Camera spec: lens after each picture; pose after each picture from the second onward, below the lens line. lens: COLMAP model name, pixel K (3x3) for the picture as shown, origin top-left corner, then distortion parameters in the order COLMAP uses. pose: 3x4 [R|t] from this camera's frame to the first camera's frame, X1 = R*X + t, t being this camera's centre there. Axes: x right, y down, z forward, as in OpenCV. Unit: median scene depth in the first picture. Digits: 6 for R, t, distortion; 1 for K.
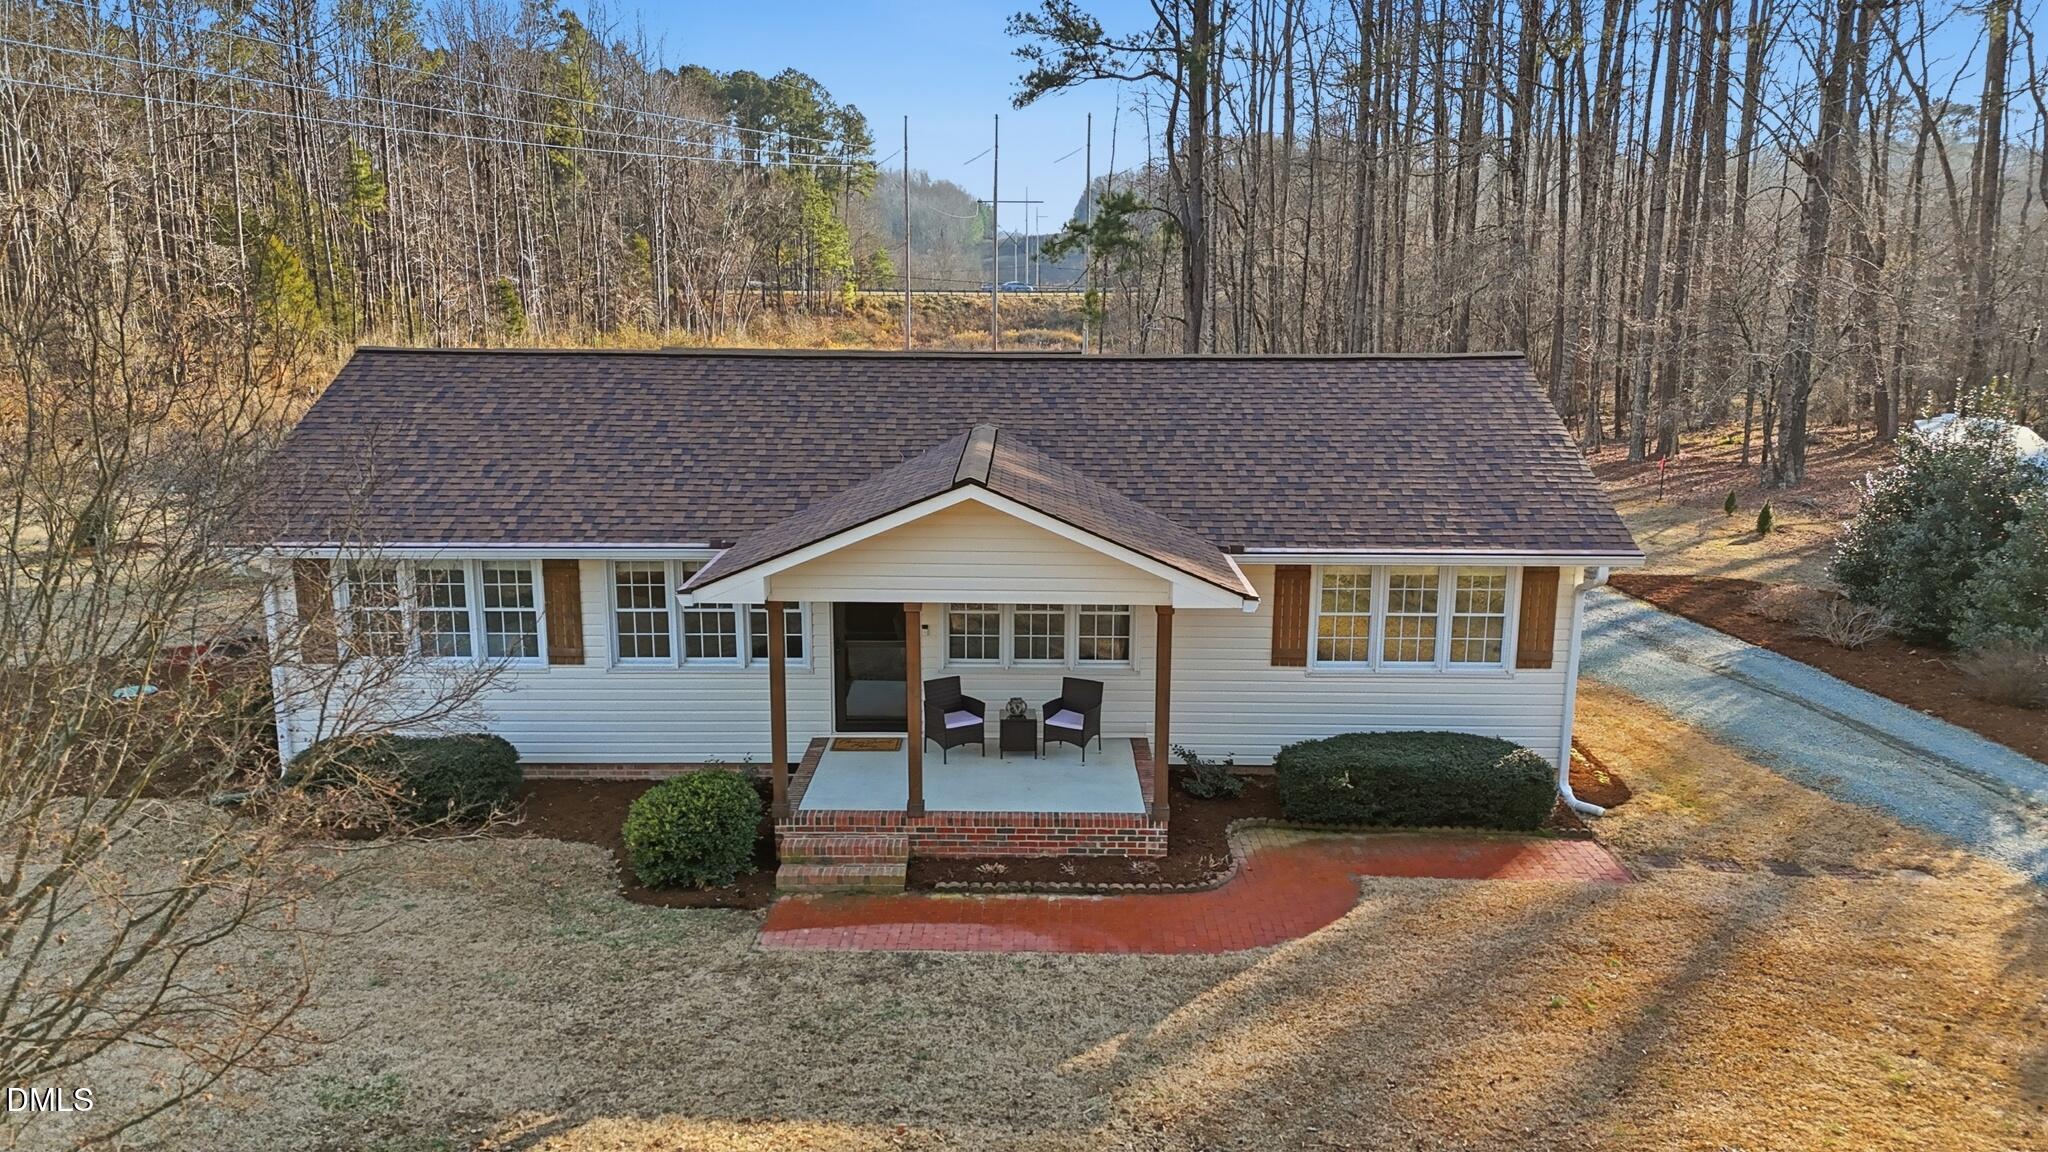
lens RADIAL K [[1456.3, 0, 1020.8], [0, 1456.3, 608.2], [0, 0, 1]] dist [0.094893, -0.111237]
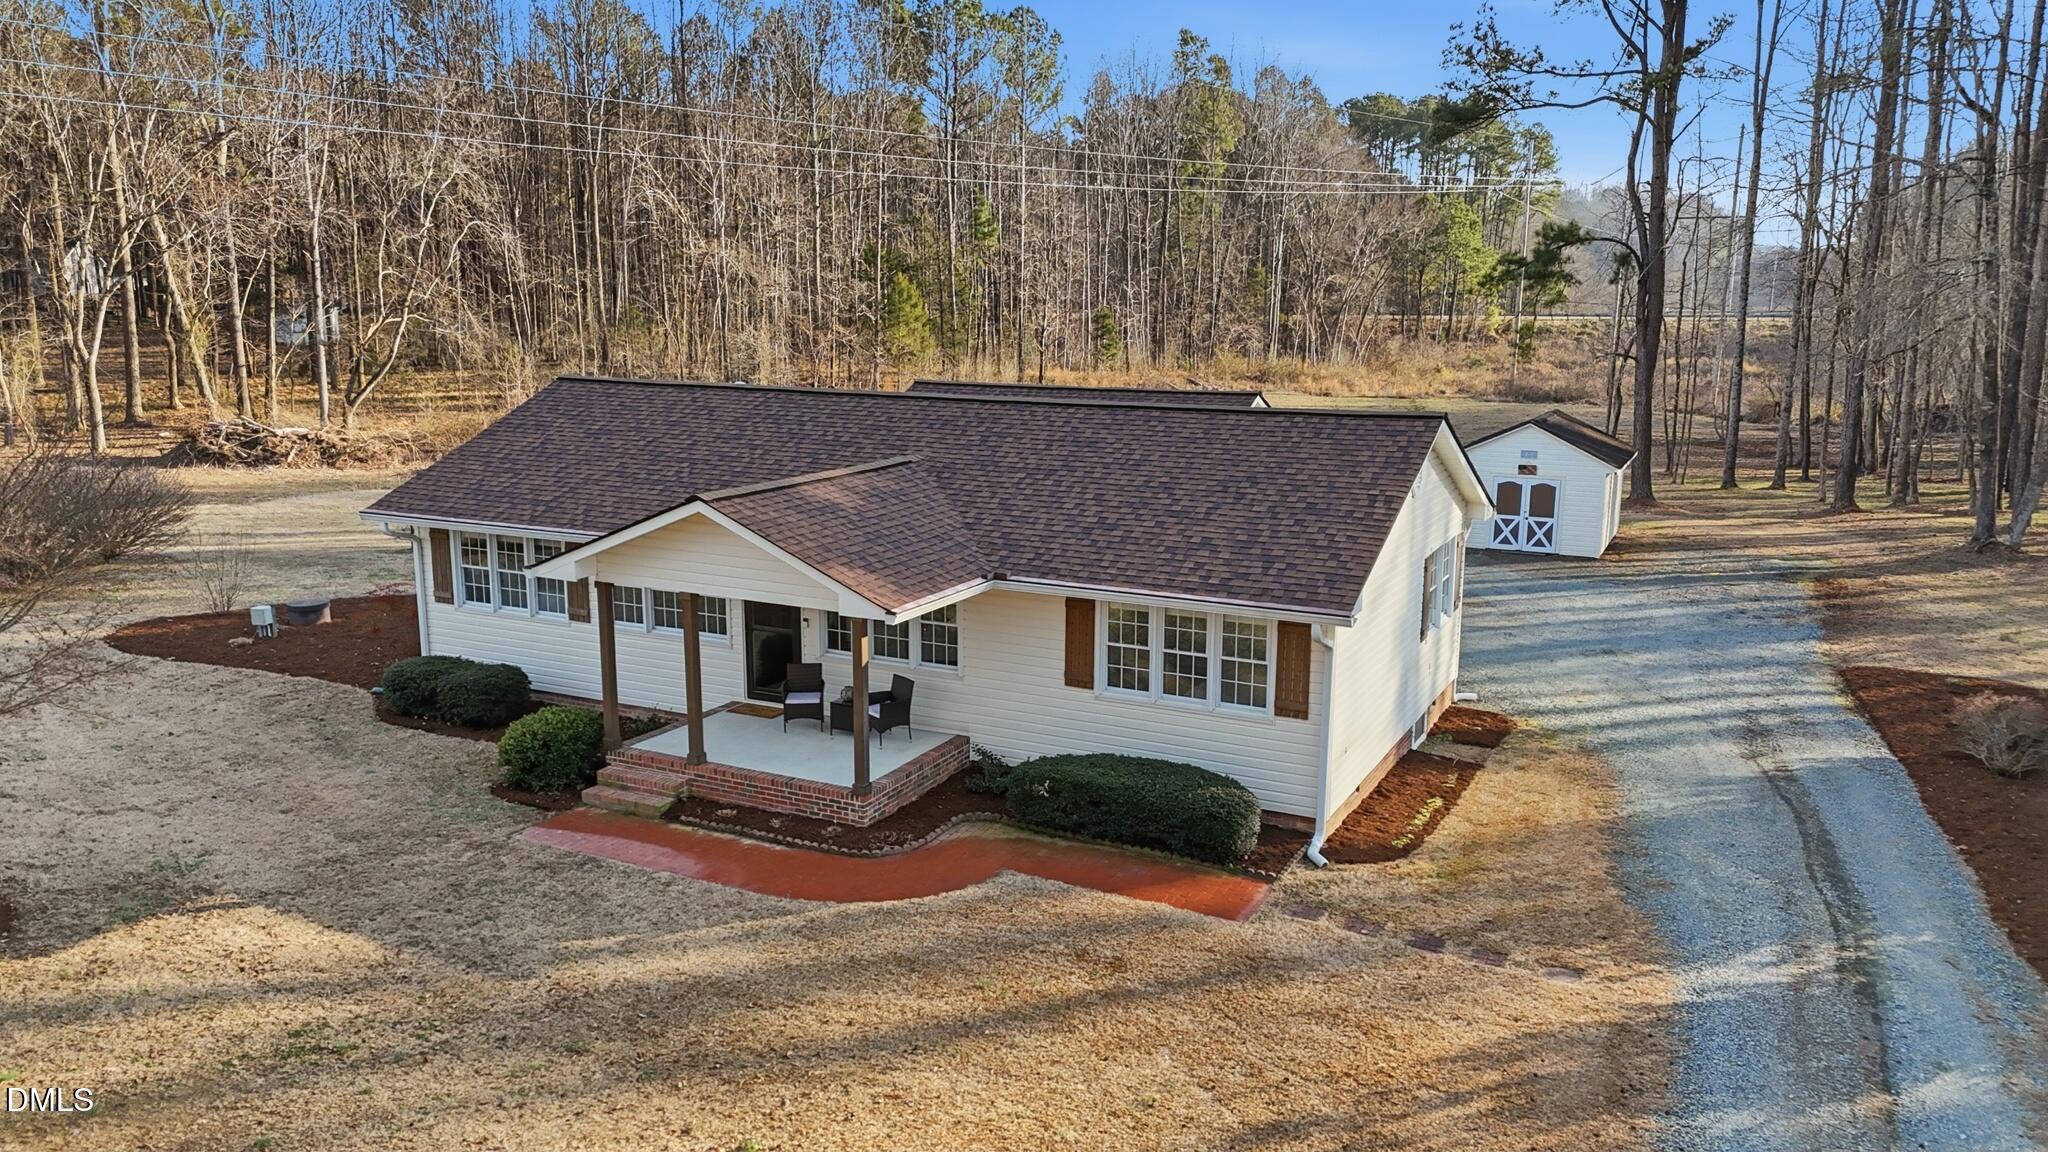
lens RADIAL K [[1459.7, 0, 1024.0], [0, 1459.7, 576.0], [0, 0, 1]] dist [0.088688, -0.119085]
pose [[0.901067, 0.087785, -0.424702, 0.649506], [-0.102915, 0.994608, -0.012766, -0.027931], [0.421292, 0.055211, 0.905243, -0.026247]]
